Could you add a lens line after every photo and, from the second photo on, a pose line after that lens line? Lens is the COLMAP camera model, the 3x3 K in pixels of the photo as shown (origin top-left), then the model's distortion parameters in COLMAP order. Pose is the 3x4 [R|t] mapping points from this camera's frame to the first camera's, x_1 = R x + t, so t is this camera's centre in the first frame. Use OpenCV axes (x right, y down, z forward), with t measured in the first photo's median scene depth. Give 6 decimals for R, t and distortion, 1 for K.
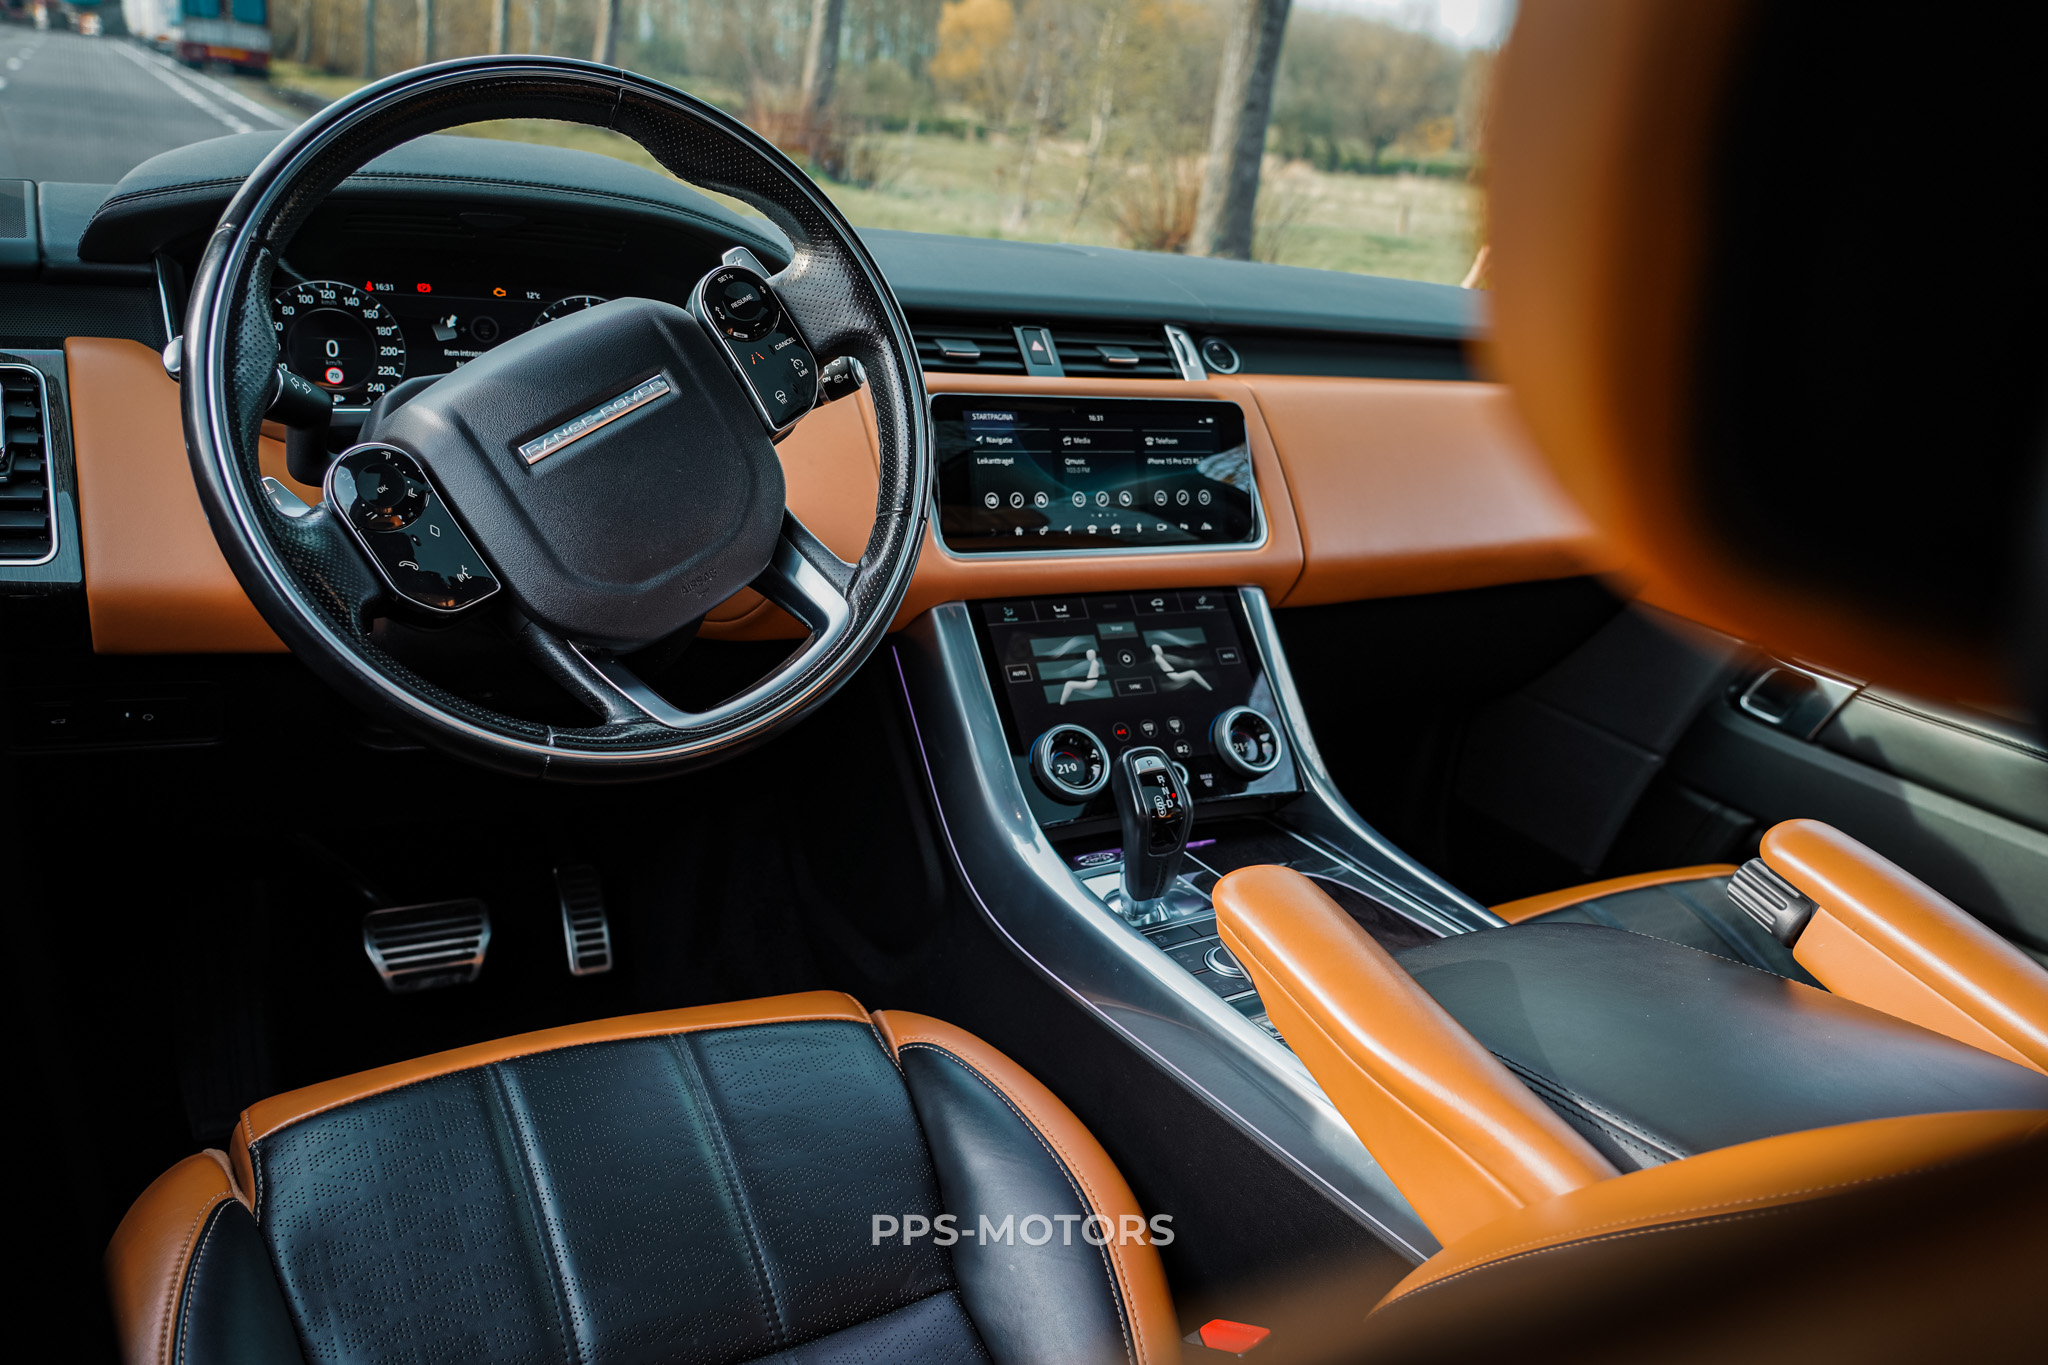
lens RADIAL K [[1521.1, 0, 1008.4], [0, 1521.1, 656.1], [0, 0, 1]] dist [0.010075, 0.021133]
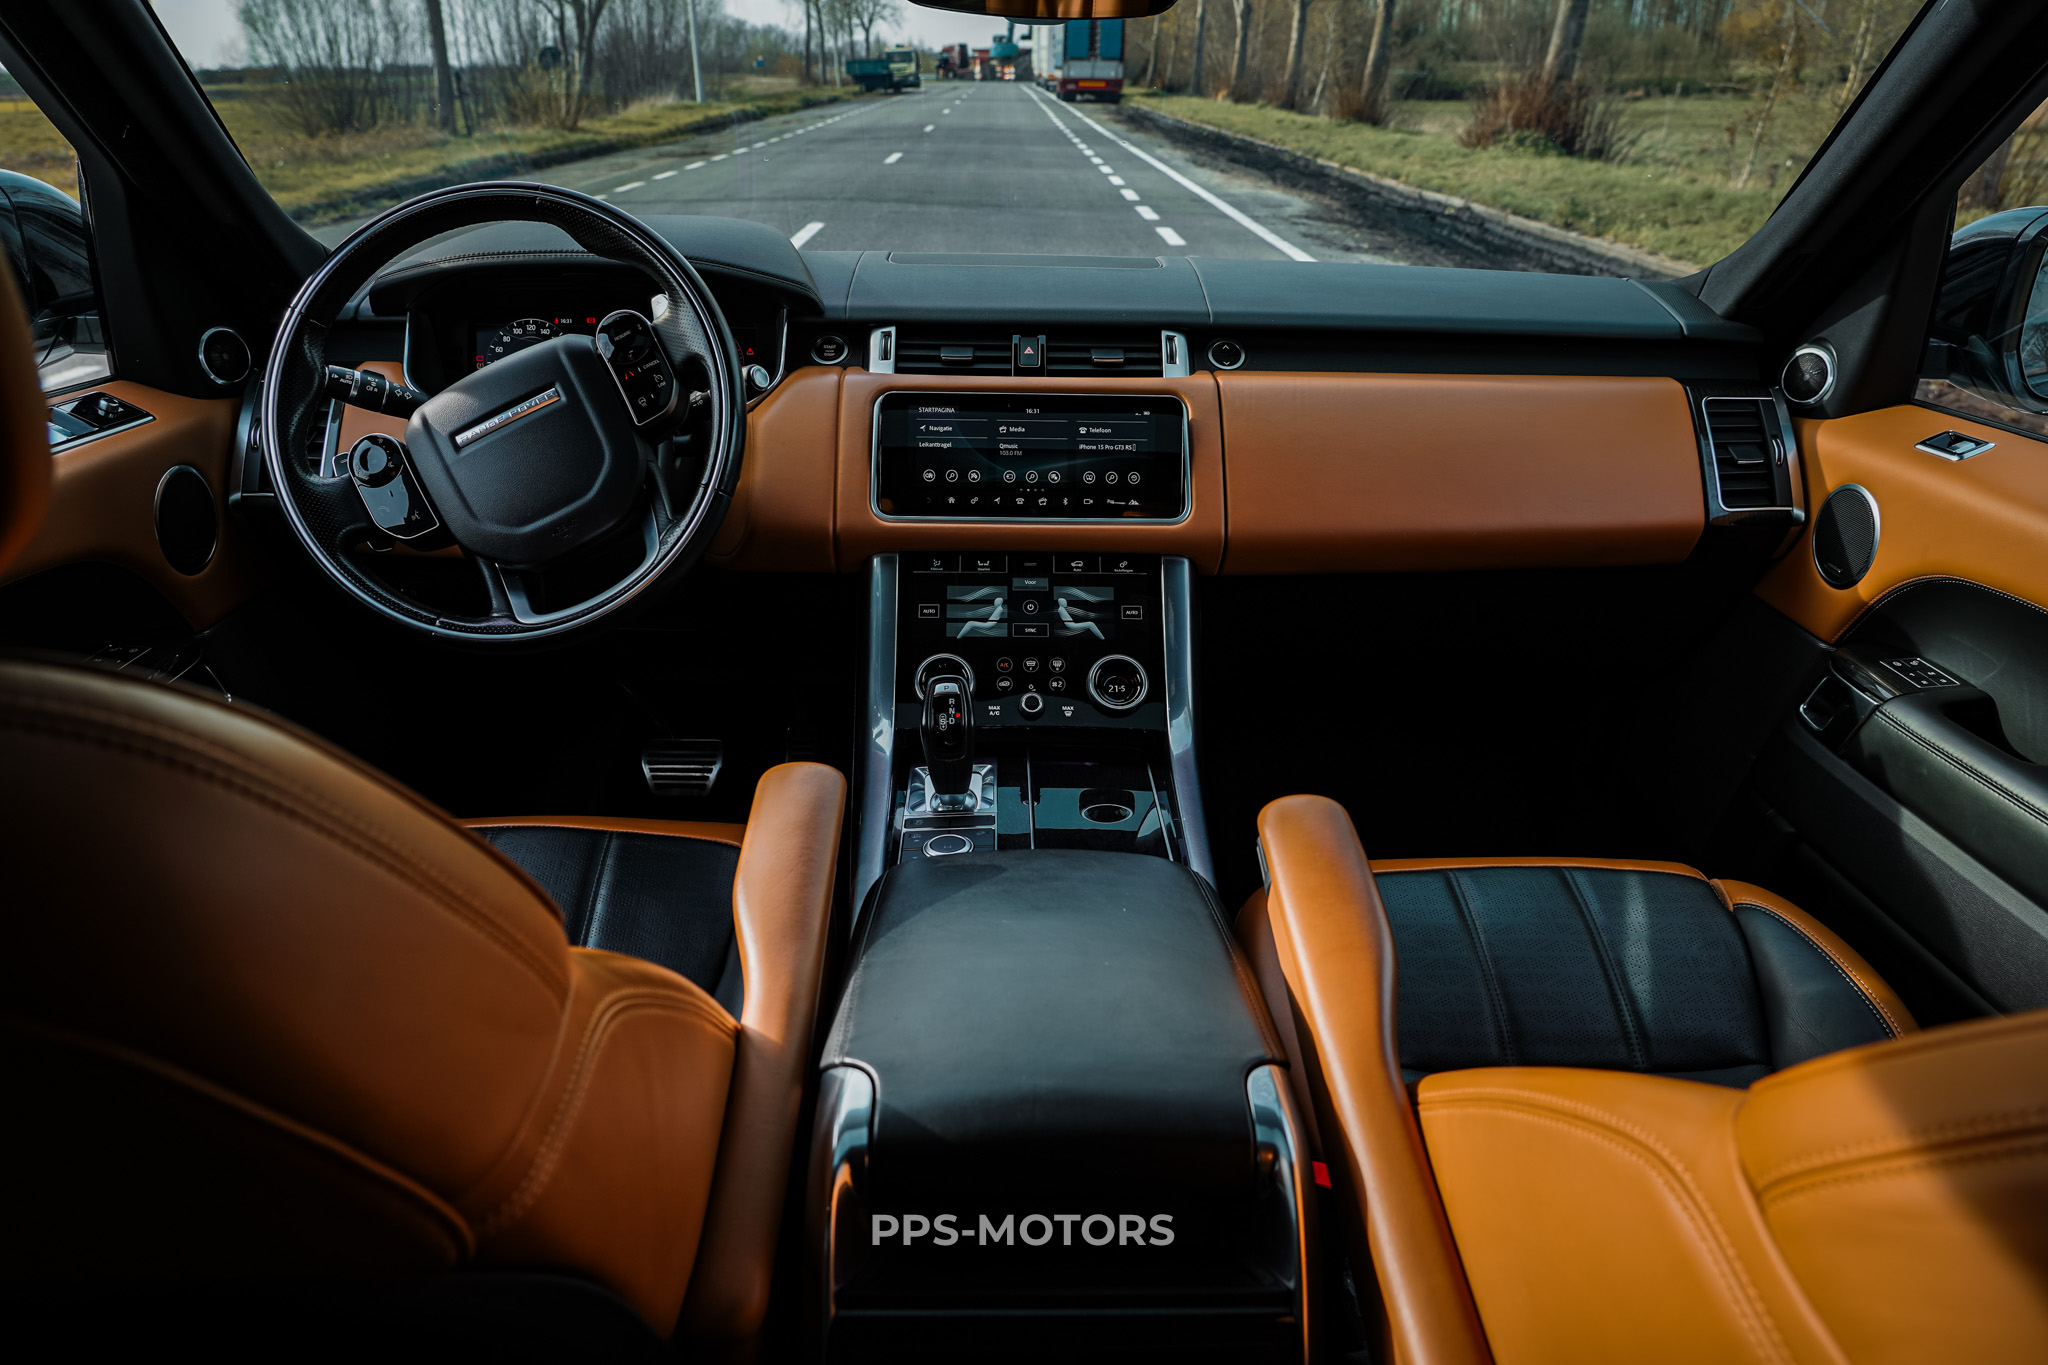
lens RADIAL K [[1324.1, 0, 1019.8], [0, 1324.1, 658.9], [0, 0, 1]] dist [-0.009722, -0.001270]
pose [[0.882746, 0.097615, -0.459598, 0.629625], [-0.072357, 0.994755, 0.072303, -0.037305], [0.464245, -0.030570, 0.885179, 0.043582]]
